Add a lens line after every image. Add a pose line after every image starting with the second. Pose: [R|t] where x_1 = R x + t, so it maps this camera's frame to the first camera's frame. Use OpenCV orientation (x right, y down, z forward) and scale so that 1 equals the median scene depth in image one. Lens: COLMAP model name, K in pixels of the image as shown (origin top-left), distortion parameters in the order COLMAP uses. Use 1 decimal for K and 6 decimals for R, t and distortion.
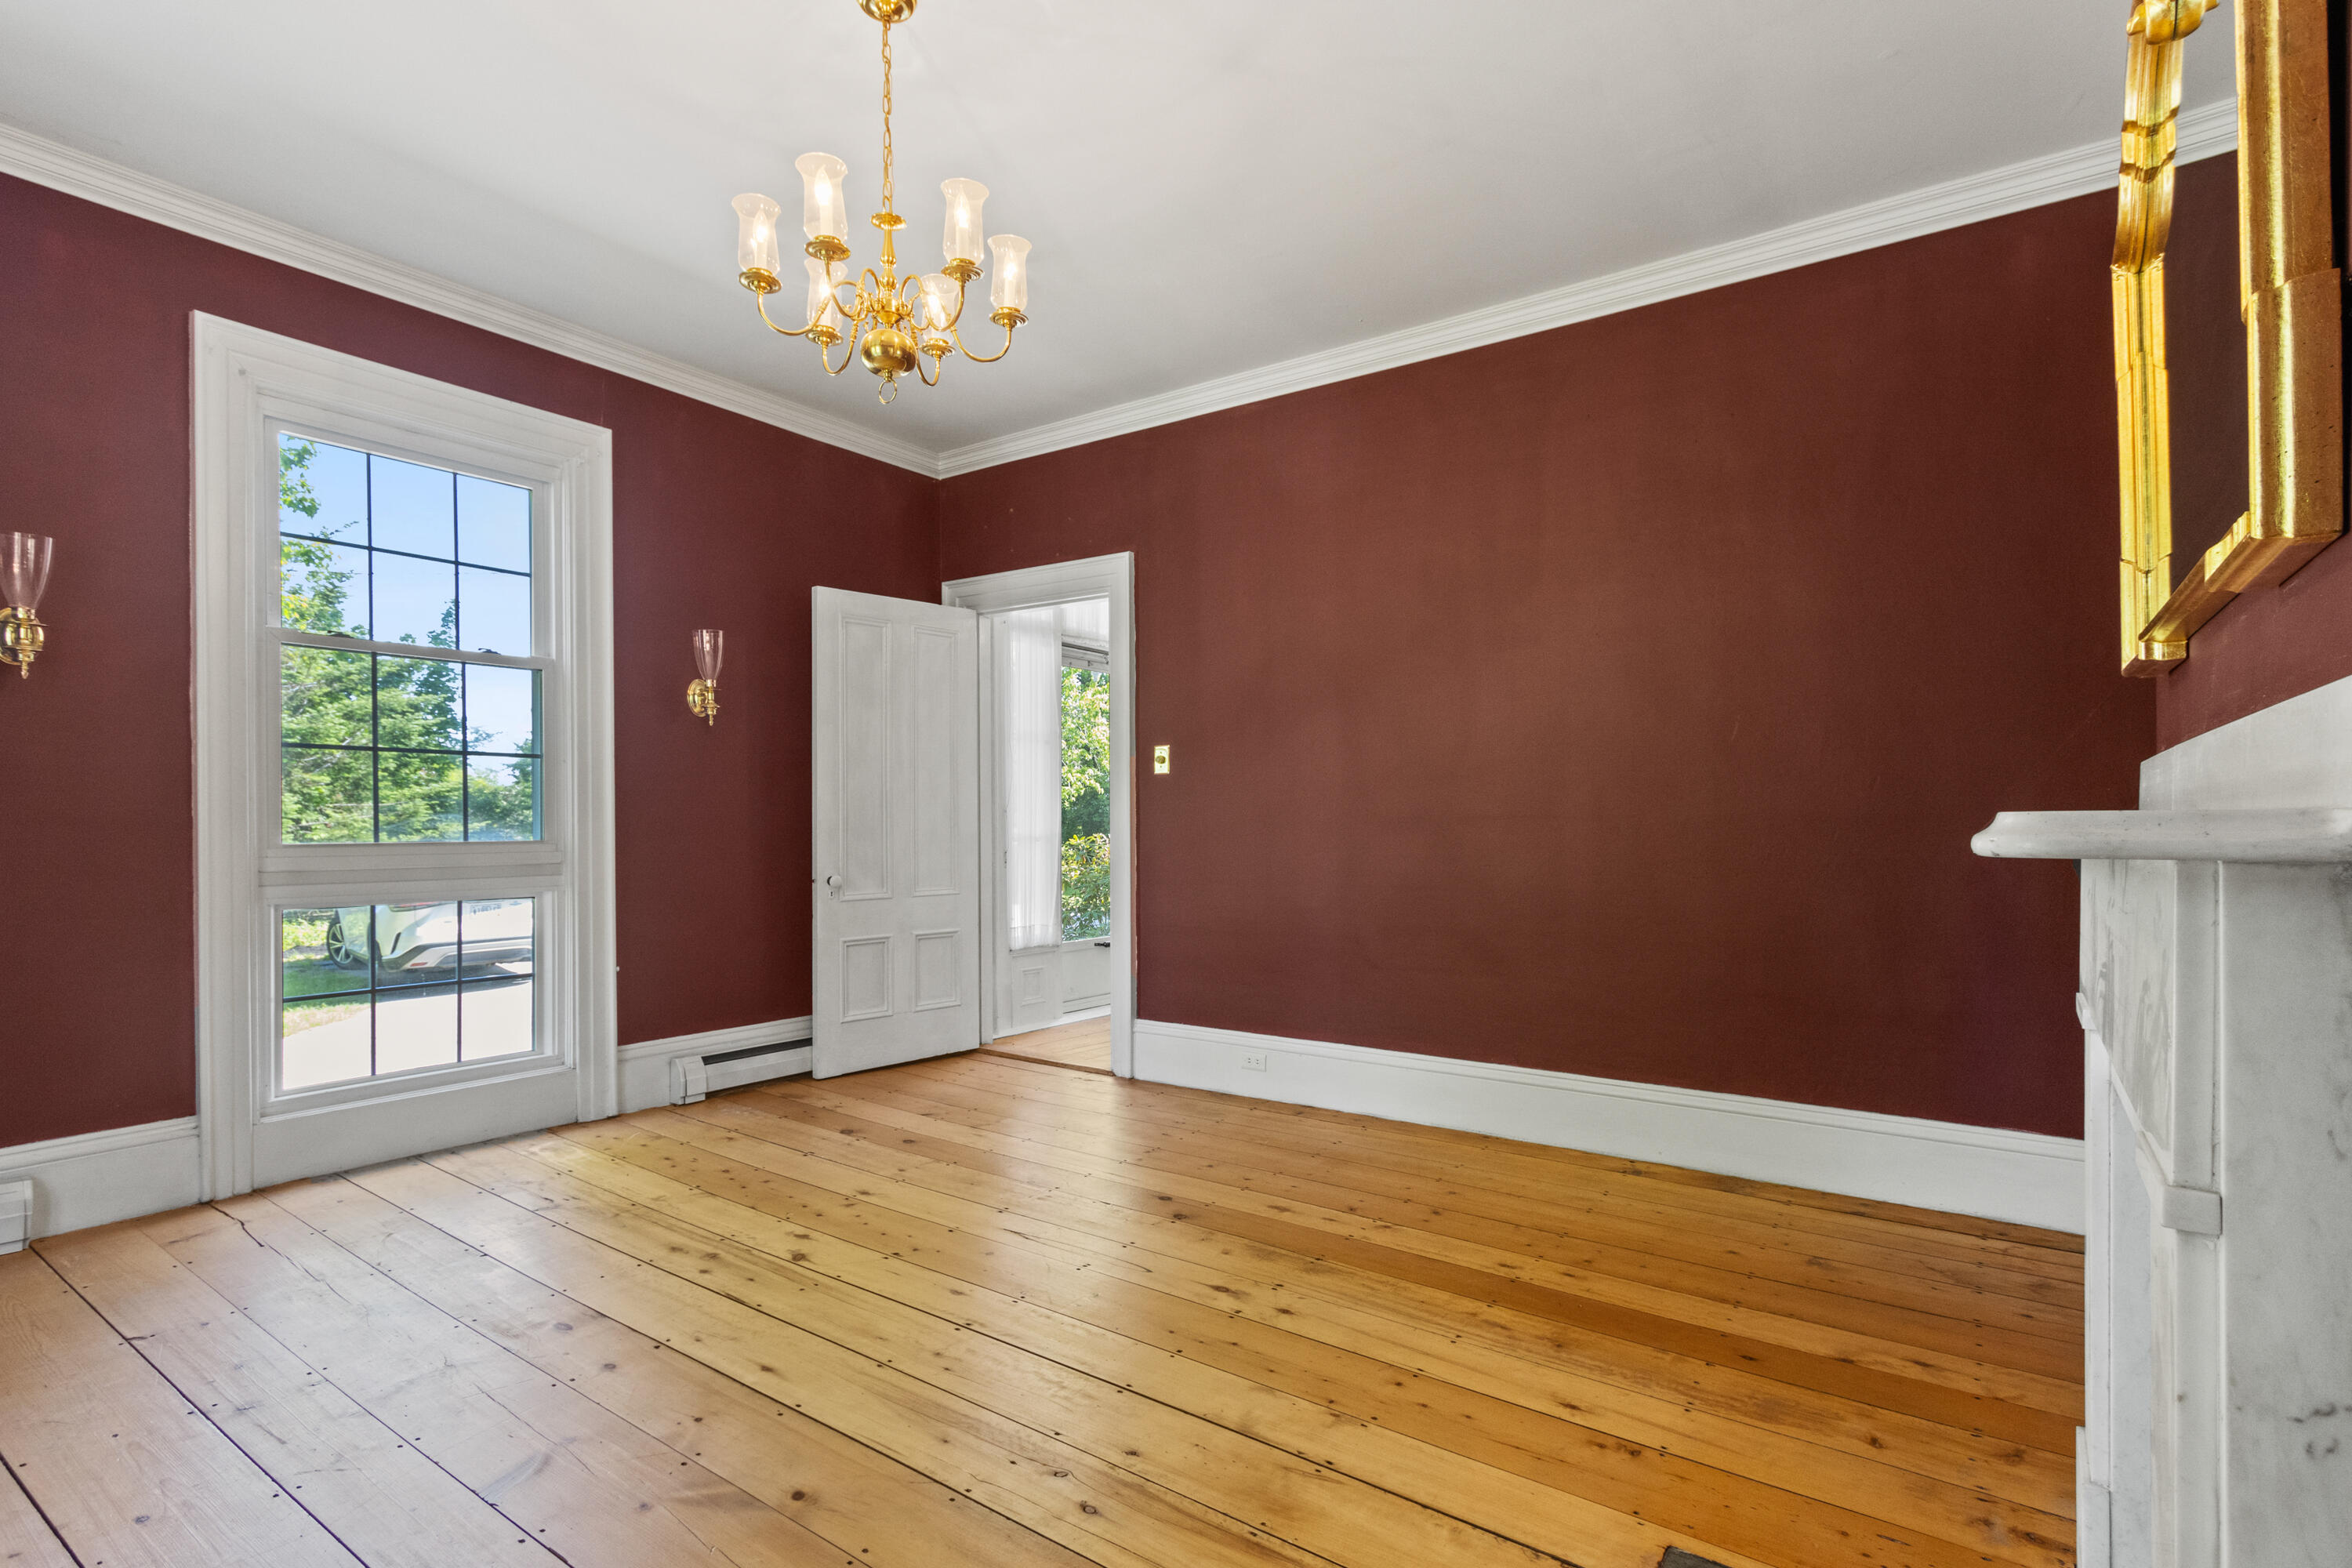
lens RADIAL K [[1134.9, 0, 1181.1], [0, 1134.9, 807.3], [0, 0, 1]] dist [-0.001682, -0.000478]
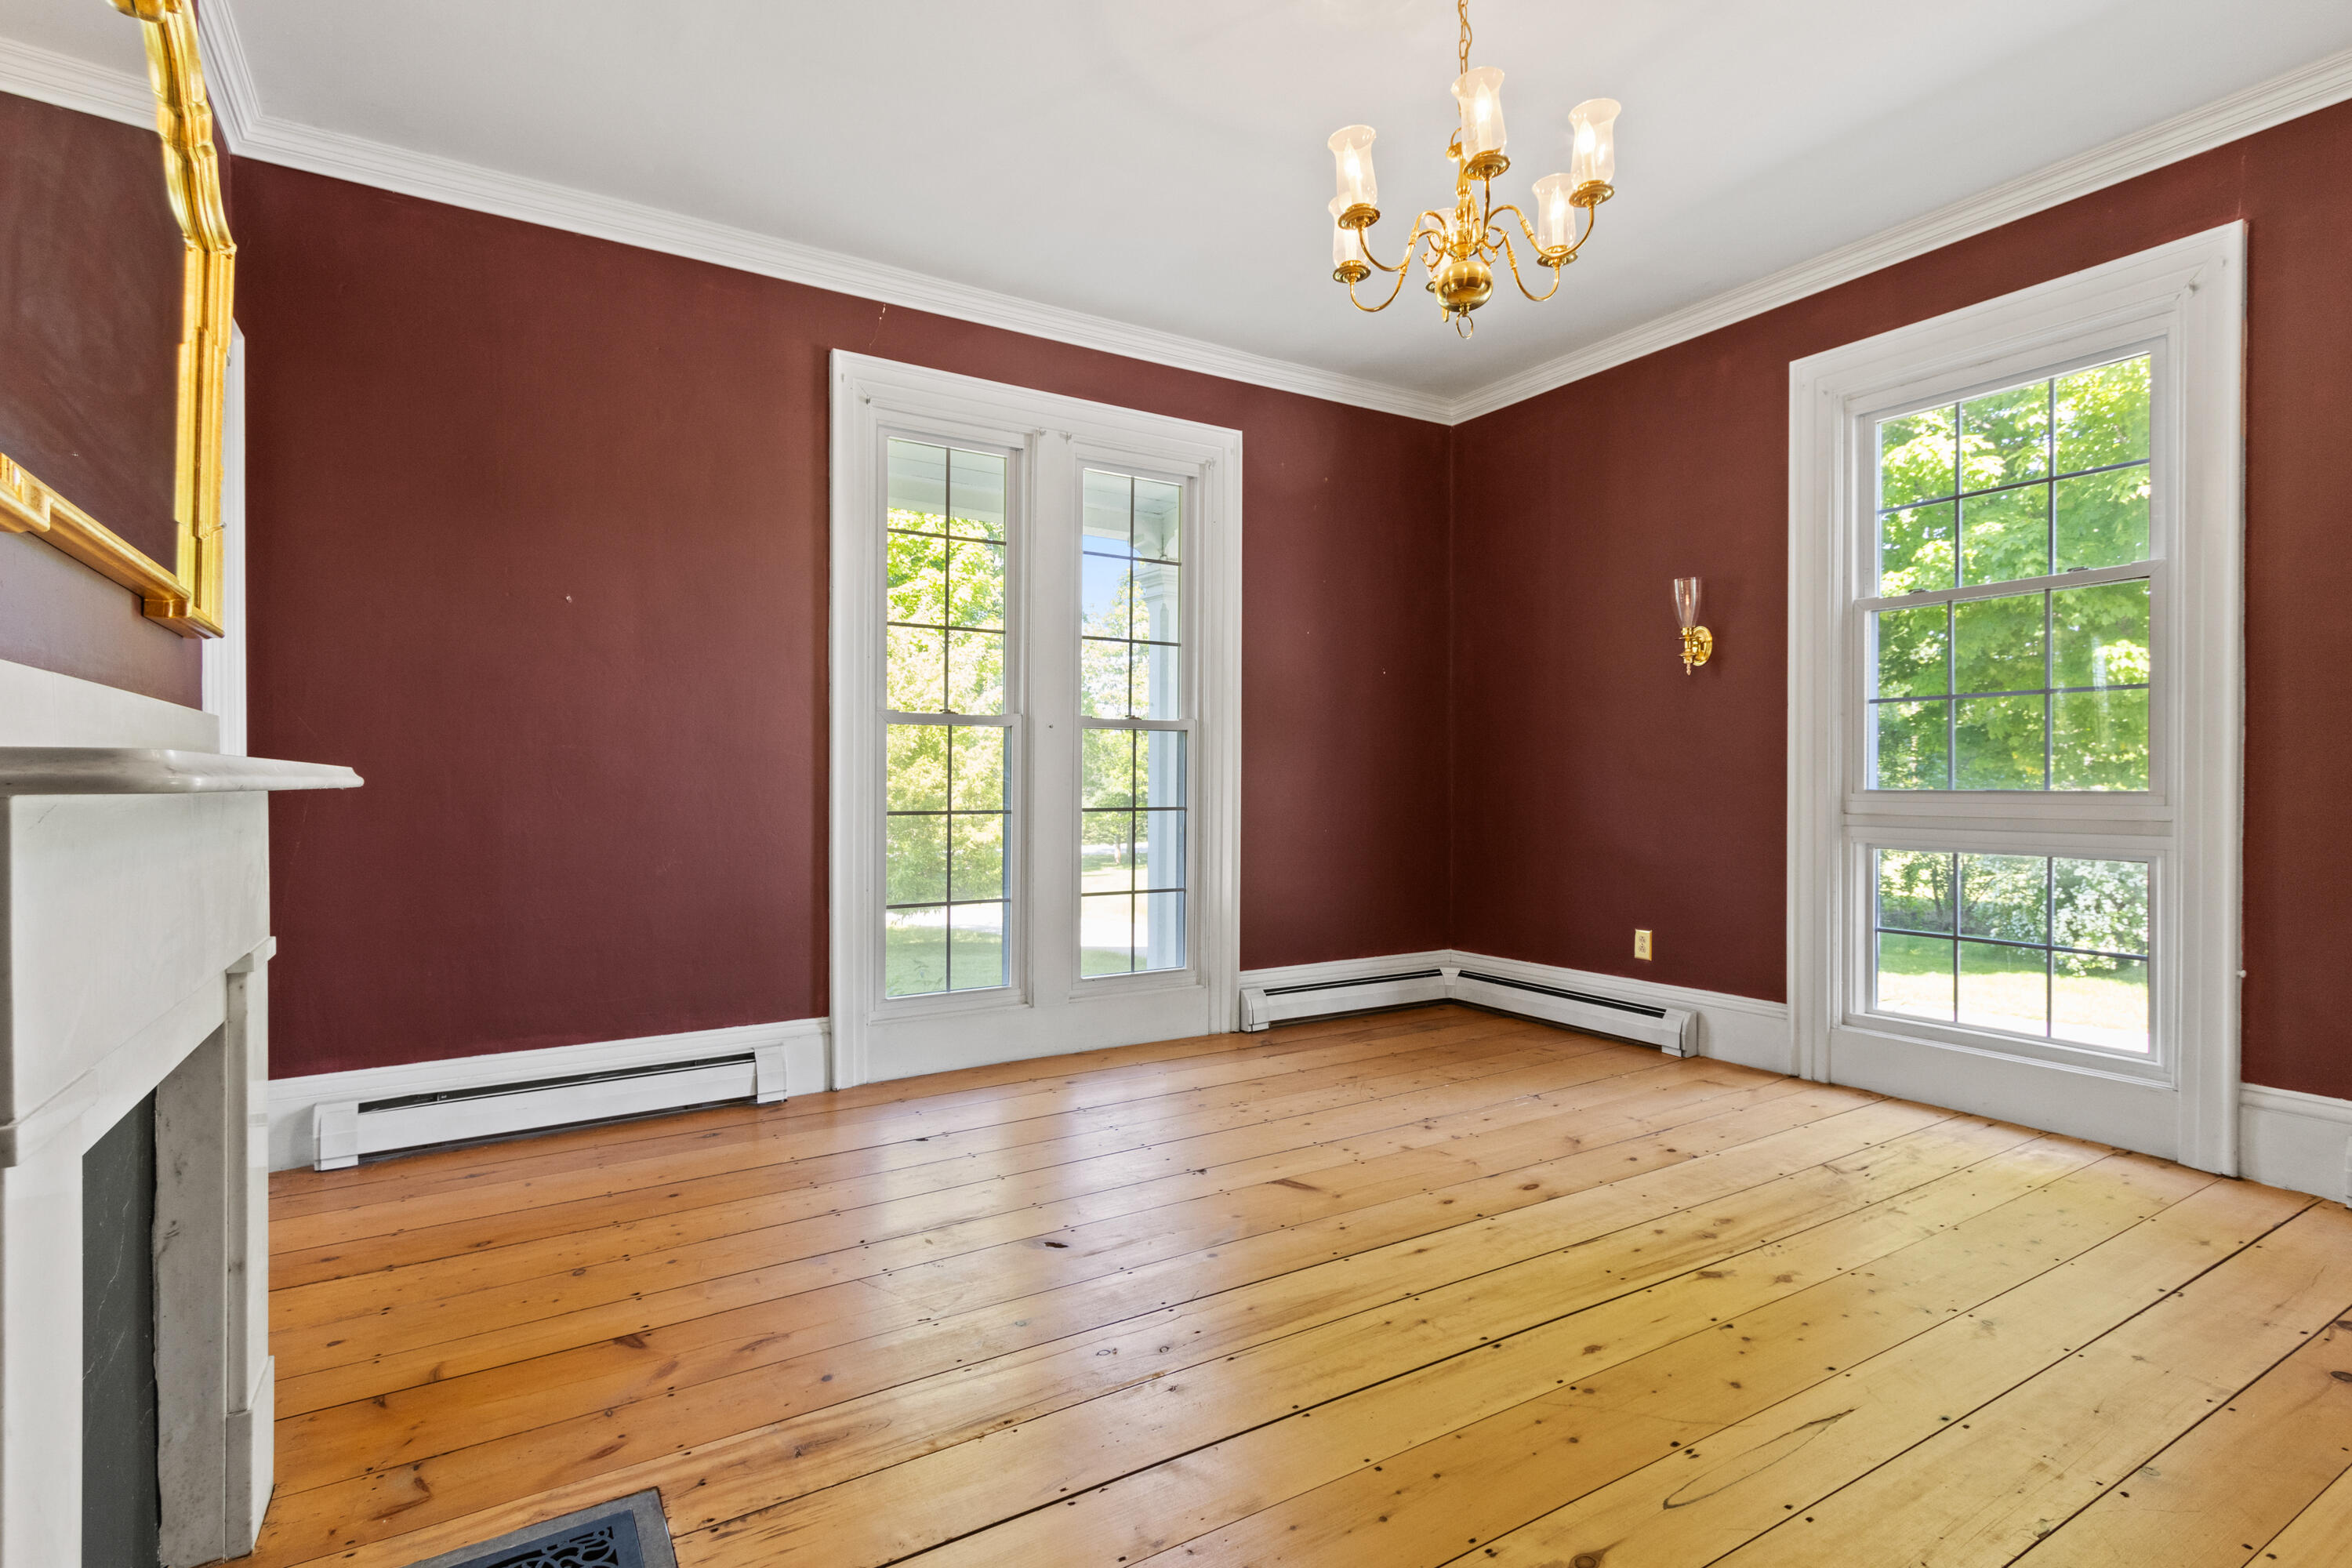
lens RADIAL K [[1134.9, 0, 1177.7], [0, 1134.9, 778.9], [0, 0, 1]] dist [-0.001682, -0.000478]
pose [[-0.390583, 0.003135, -0.920562, 0.486443], [0.012099, 0.999925, -0.001728, 0.015289], [0.920488, -0.011813, -0.390592, 0.774780]]
